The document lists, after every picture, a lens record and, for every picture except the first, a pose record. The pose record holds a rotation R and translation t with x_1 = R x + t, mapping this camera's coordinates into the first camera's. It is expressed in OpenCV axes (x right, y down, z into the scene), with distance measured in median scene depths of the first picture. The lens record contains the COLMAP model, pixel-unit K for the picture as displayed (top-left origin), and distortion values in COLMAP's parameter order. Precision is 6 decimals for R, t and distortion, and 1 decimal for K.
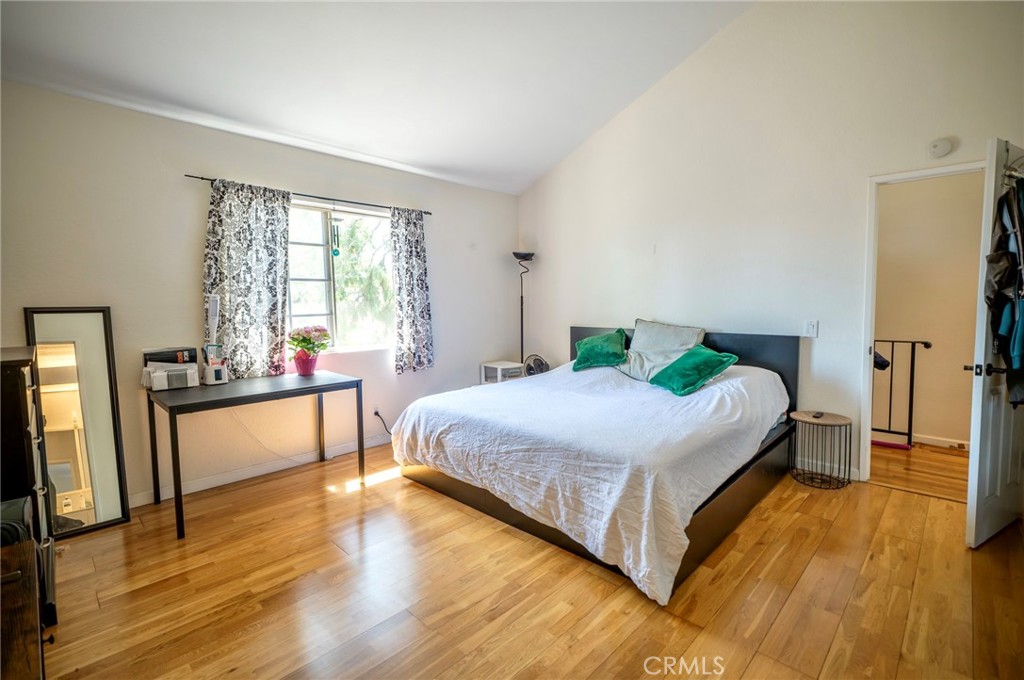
lens RADIAL K [[468.6, 0, 517.6], [0, 468.6, 338.9], [0, 0, 1]] dist [-0.003725, 0.001937]
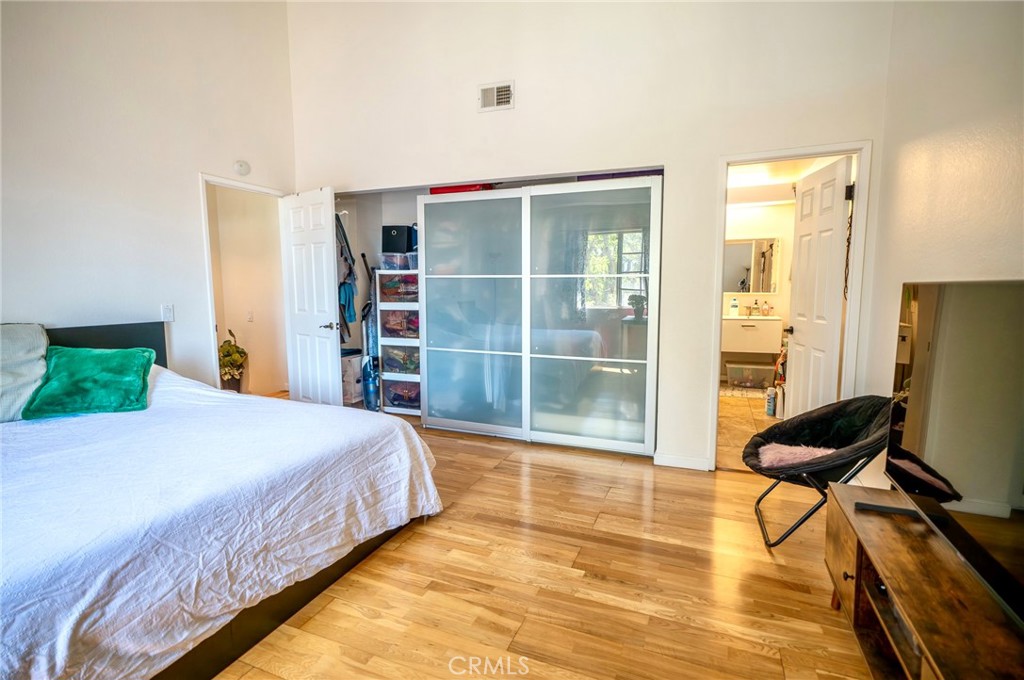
lens RADIAL K [[468.6, 0, 519.6], [0, 468.6, 336.4], [0, 0, 1]] dist [-0.003725, 0.001937]
pose [[-0.369203, -0.084513, 0.925498, -0.663293], [0.076498, 0.989713, 0.120894, -0.044532], [-0.926195, 0.115433, -0.358940, 0.837095]]
